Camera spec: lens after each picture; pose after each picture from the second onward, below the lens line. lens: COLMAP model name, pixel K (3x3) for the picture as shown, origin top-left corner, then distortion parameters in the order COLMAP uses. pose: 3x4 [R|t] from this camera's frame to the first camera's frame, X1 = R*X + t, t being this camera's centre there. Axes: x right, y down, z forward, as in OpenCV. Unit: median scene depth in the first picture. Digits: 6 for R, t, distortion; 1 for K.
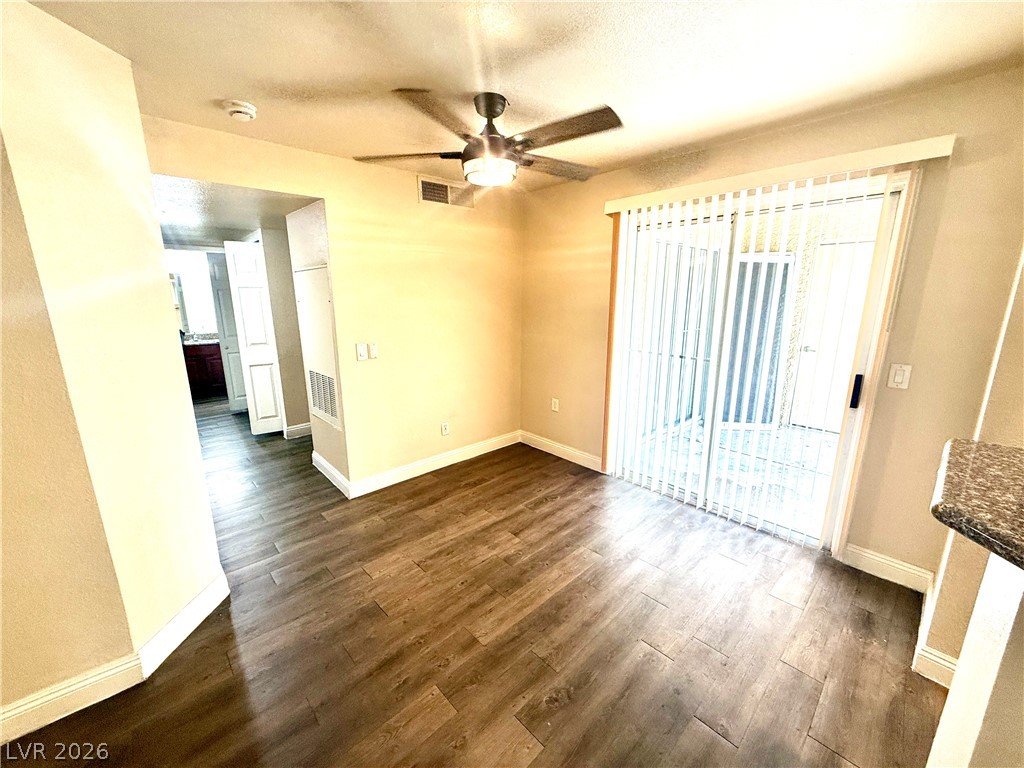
lens RADIAL K [[405.0, 0, 513.4], [0, 405.0, 381.2], [0, 0, 1]] dist [0.001301, 0.000543]
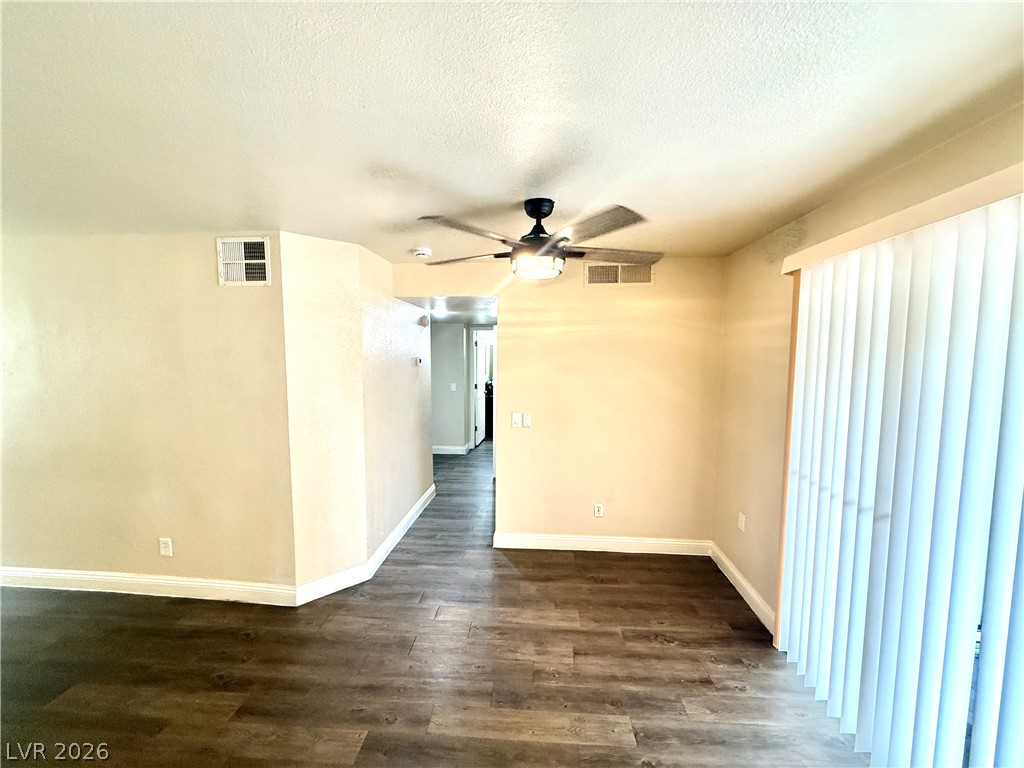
lens RADIAL K [[405.0, 0, 515.2], [0, 405.0, 384.9], [0, 0, 1]] dist [0.001301, 0.000543]
pose [[0.681140, 0.062541, -0.729477, 0.458617], [-0.158889, 0.985227, -0.063893, -0.098986], [0.714704, 0.159426, 0.681015, 0.206964]]
